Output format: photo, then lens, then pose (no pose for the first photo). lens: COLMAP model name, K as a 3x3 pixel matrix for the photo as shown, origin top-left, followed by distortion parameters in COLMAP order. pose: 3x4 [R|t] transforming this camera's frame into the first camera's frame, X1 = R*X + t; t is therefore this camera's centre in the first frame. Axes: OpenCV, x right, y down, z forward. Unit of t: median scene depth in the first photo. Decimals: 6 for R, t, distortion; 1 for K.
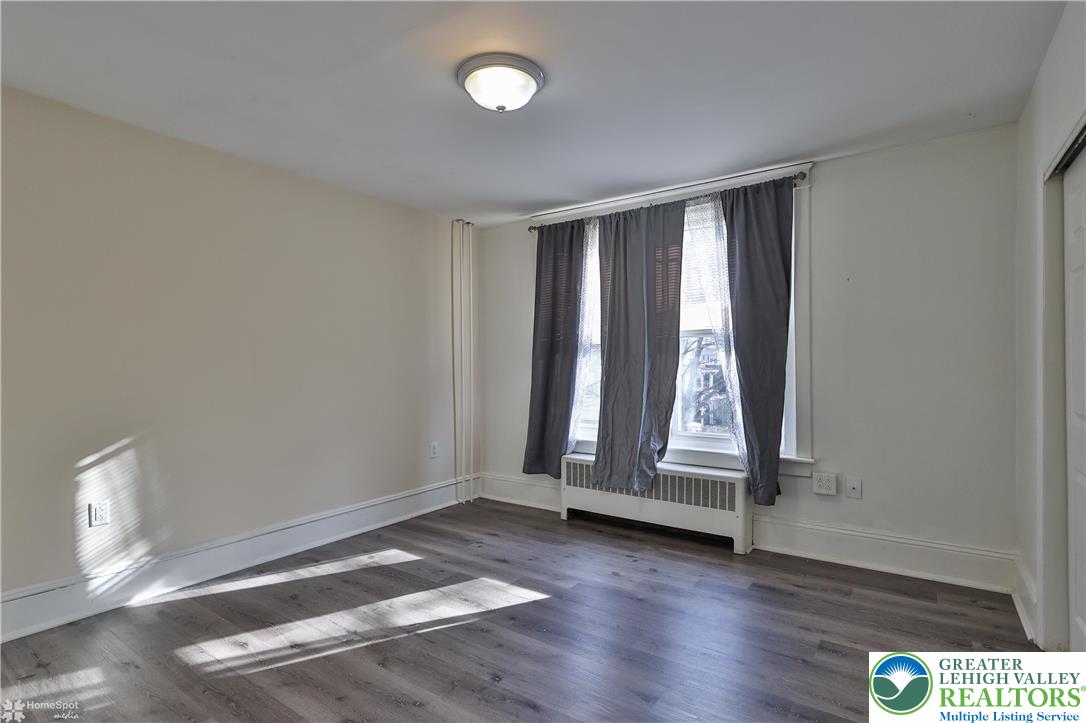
lens RADIAL K [[548.8, 0, 552.9], [0, 548.8, 365.6], [0, 0, 1]] dist [0.001390, 0.003768]
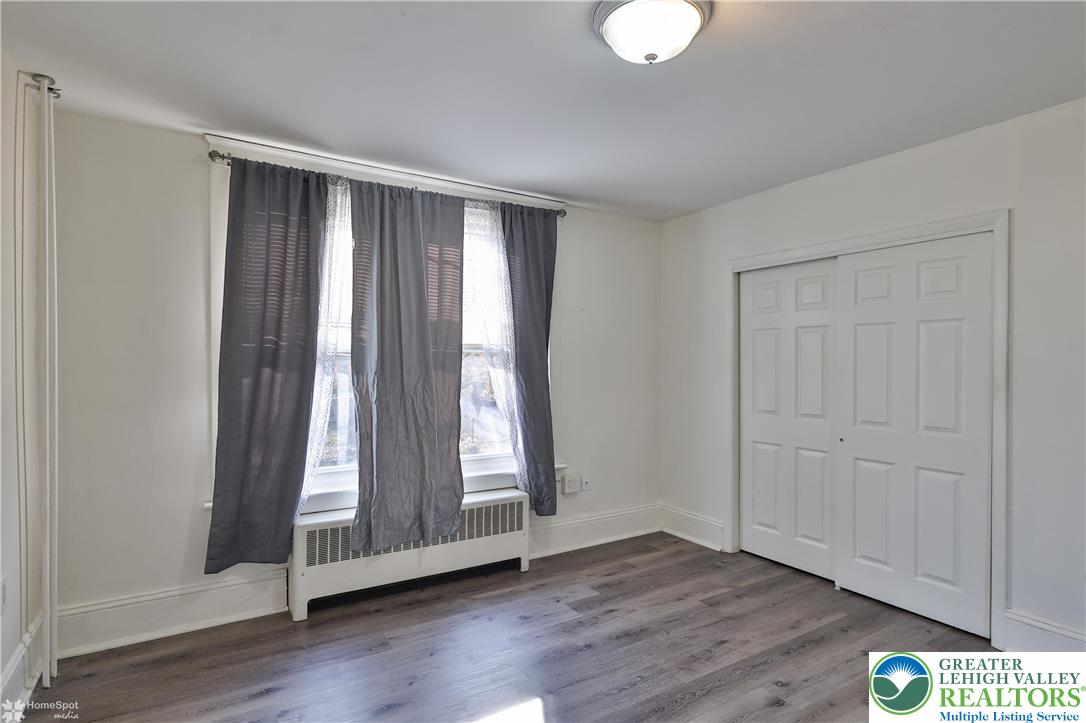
lens RADIAL K [[548.8, 0, 534.6], [0, 548.8, 366.6], [0, 0, 1]] dist [0.001390, 0.003768]
pose [[0.403627, 0.007023, 0.914897, -0.582382], [0.002521, 0.999958, -0.008788, -0.021188], [-0.914920, 0.005853, 0.403592, 0.588633]]
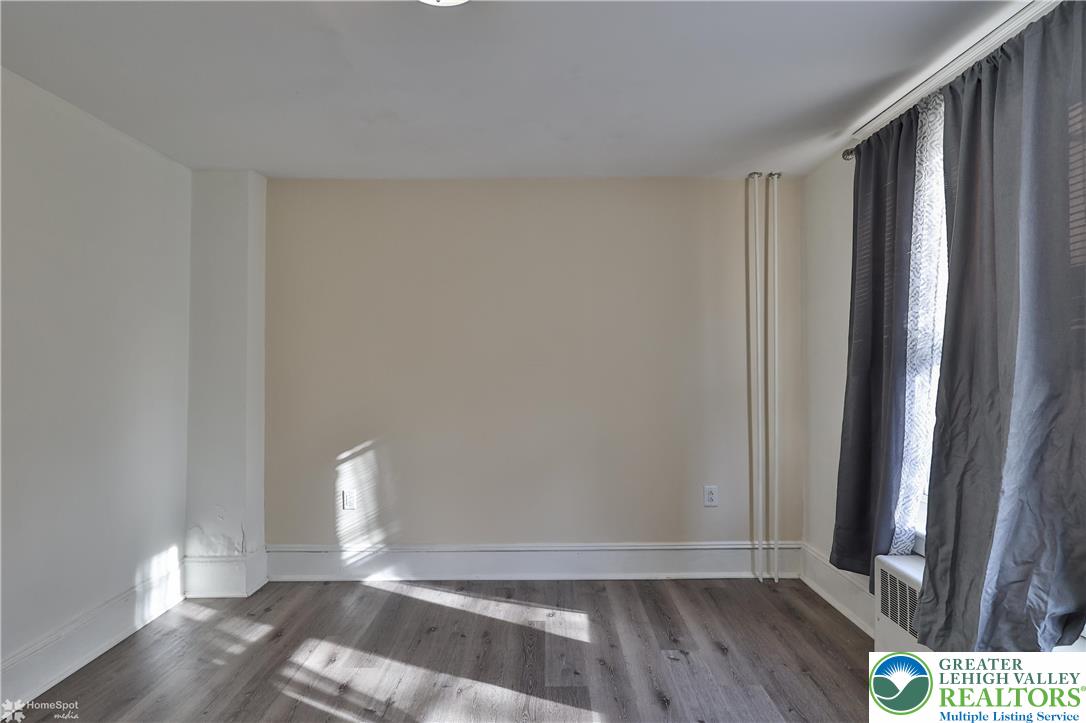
lens RADIAL K [[548.8, 0, 541.3], [0, 548.8, 357.9], [0, 0, 1]] dist [0.001390, 0.003768]
pose [[0.564094, -0.008029, -0.825672, 0.347578], [-0.002266, 0.999934, -0.011272, -0.029000], [0.825708, 0.008229, 0.564038, 0.517704]]
